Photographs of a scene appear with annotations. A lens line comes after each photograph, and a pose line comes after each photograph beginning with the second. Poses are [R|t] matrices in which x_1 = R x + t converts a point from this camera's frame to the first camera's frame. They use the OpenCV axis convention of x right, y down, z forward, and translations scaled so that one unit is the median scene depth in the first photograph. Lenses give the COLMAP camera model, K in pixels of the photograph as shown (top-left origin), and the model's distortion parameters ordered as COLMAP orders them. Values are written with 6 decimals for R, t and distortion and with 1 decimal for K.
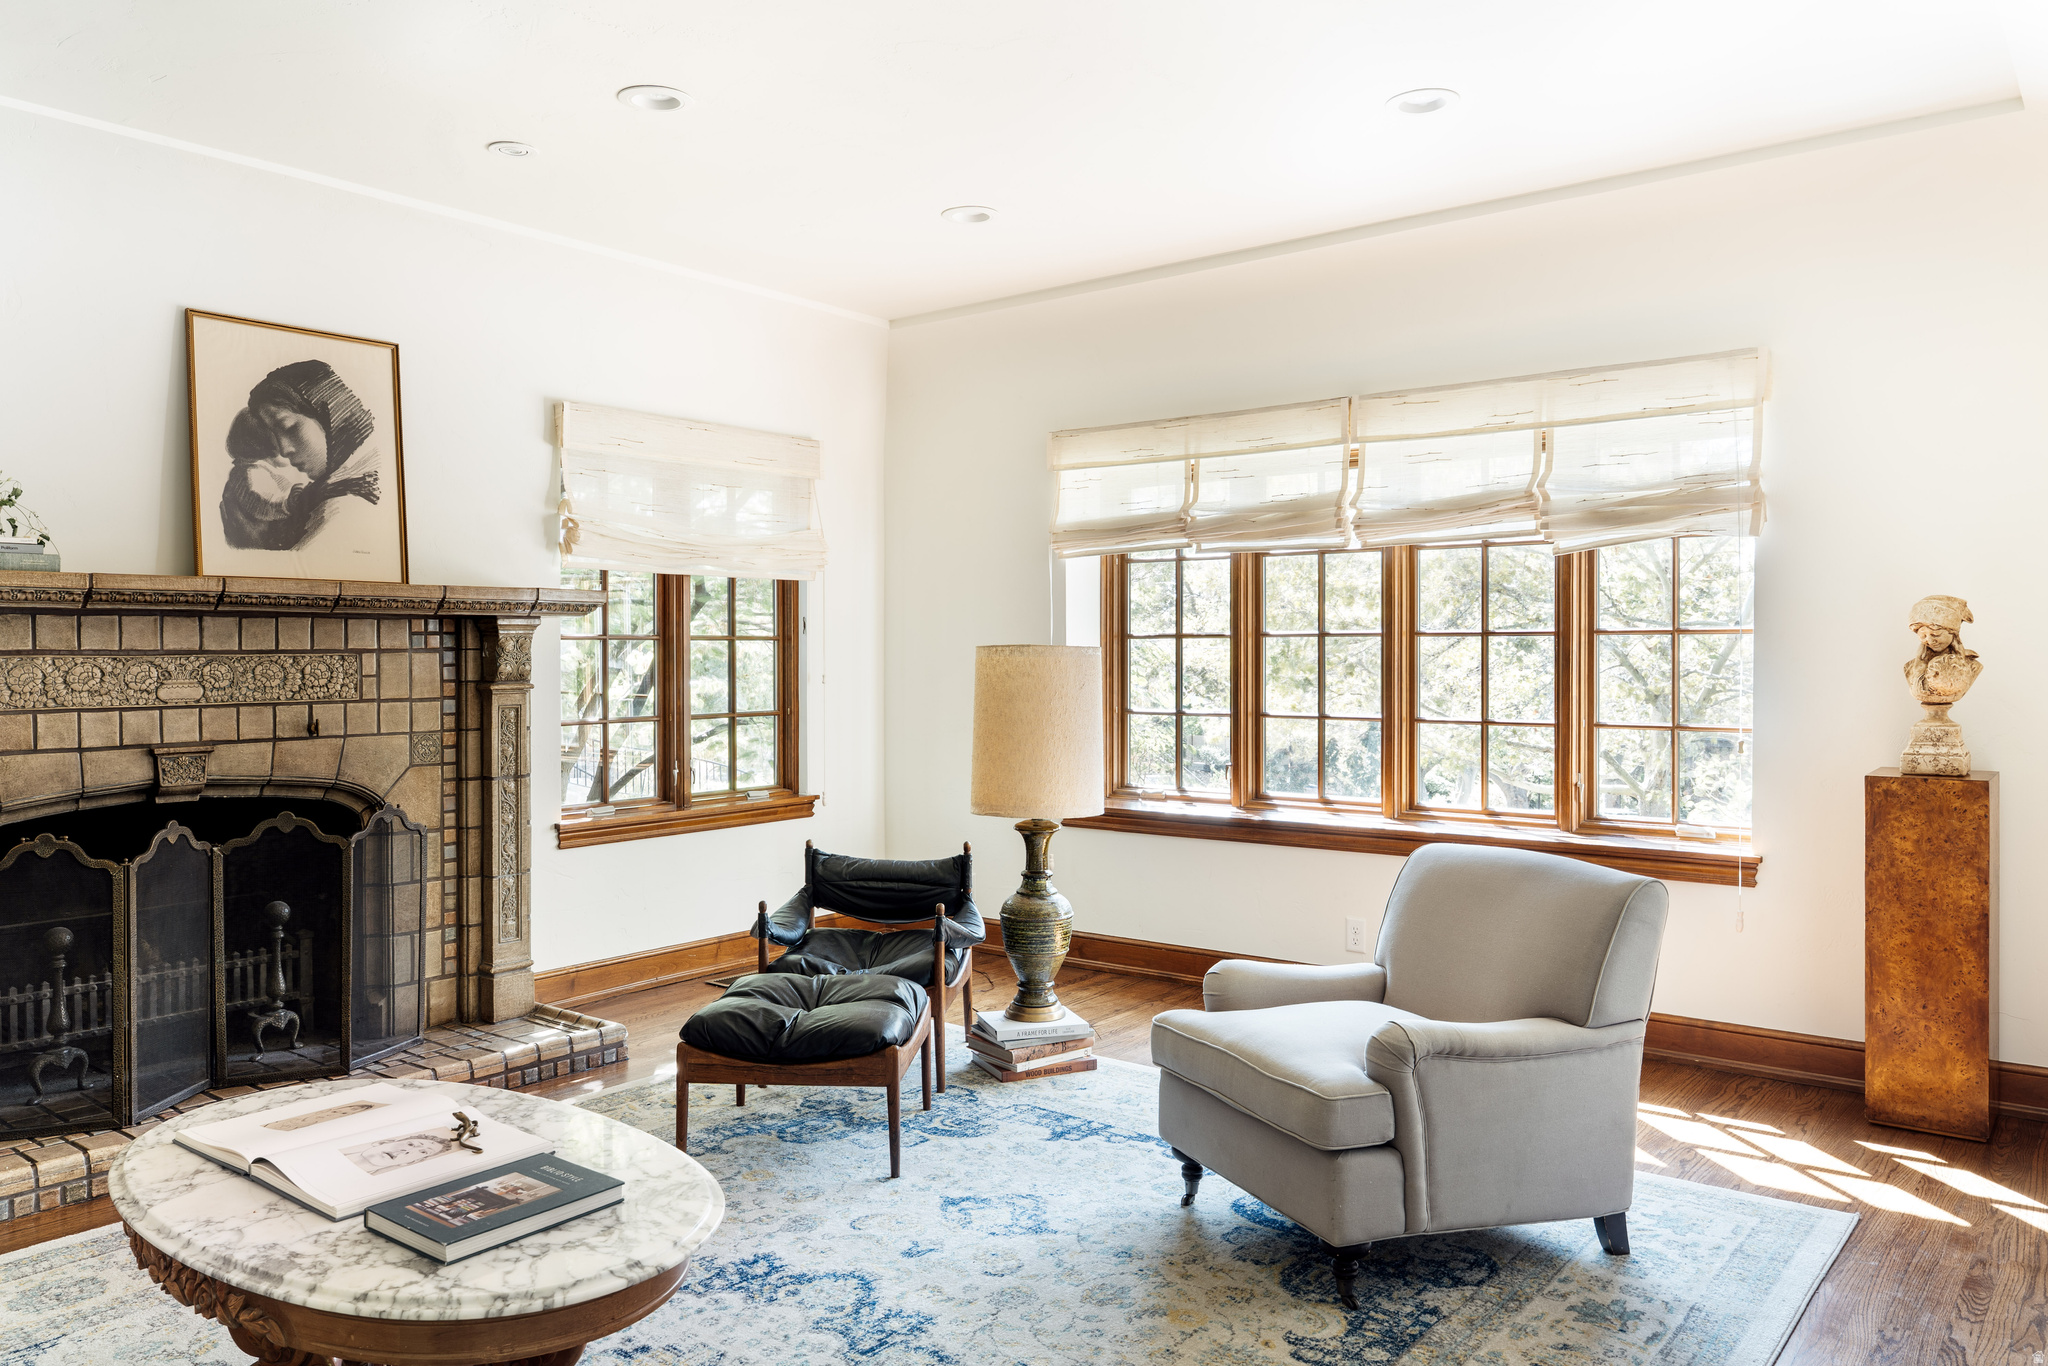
lens RADIAL K [[1482.6, 0, 1025.6], [0, 1482.6, 681.0], [0, 0, 1]] dist [0.004071, -0.008347]
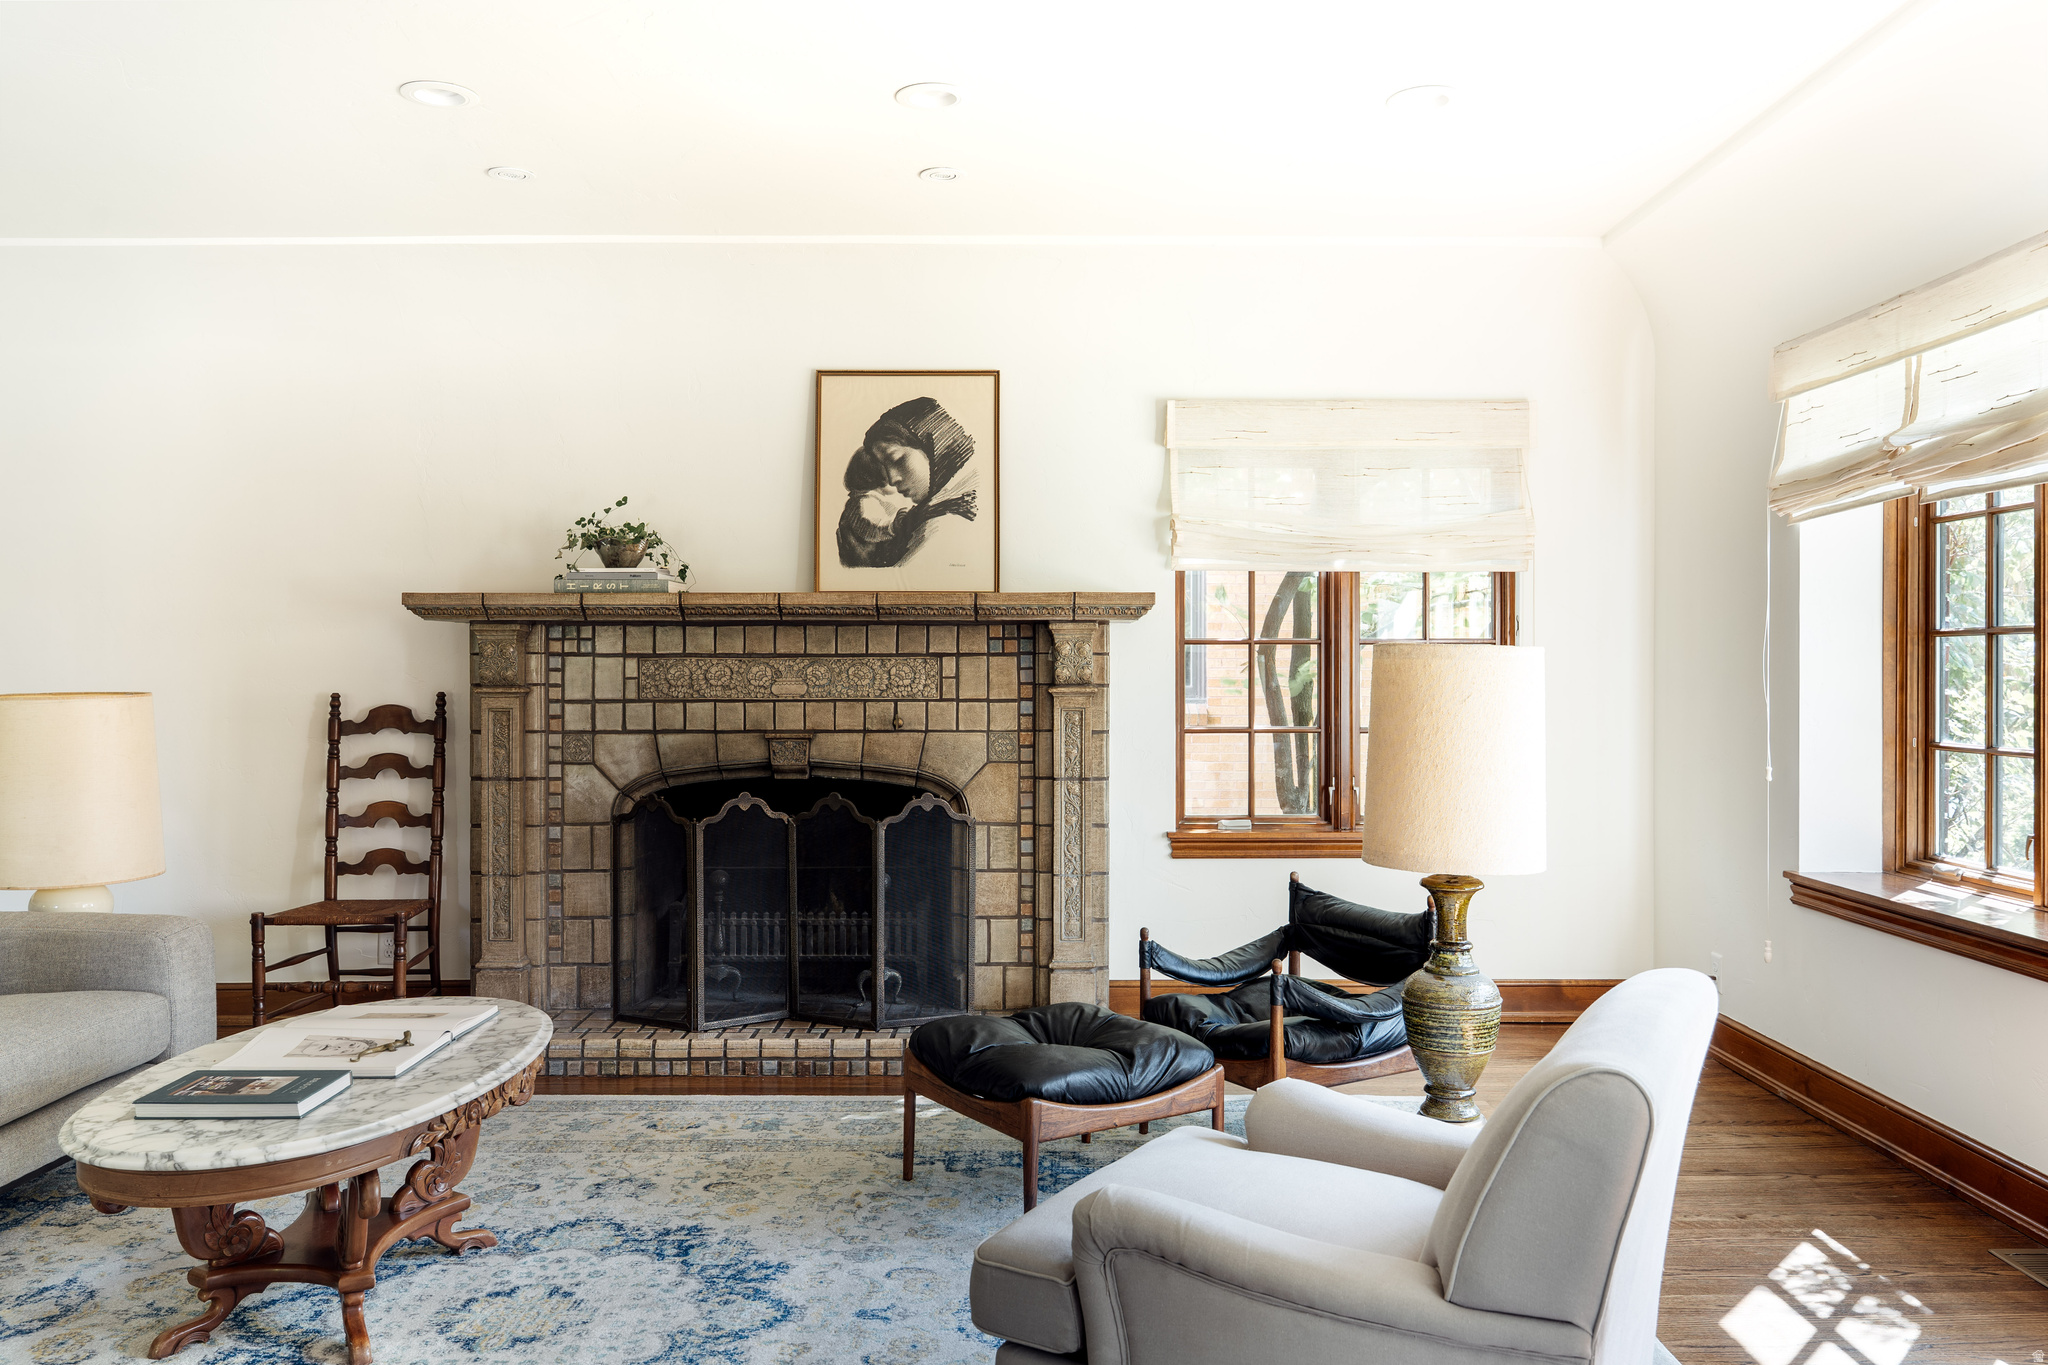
lens RADIAL K [[1560.4, 0, 1021.2], [0, 1560.4, 676.4], [0, 0, 1]] dist [0.002443, 0.008688]
pose [[0.610732, 0.007895, -0.791798, 0.511932], [-0.017920, 0.999832, -0.003853, -0.000783], [0.791634, 0.016542, 0.610771, 0.340062]]
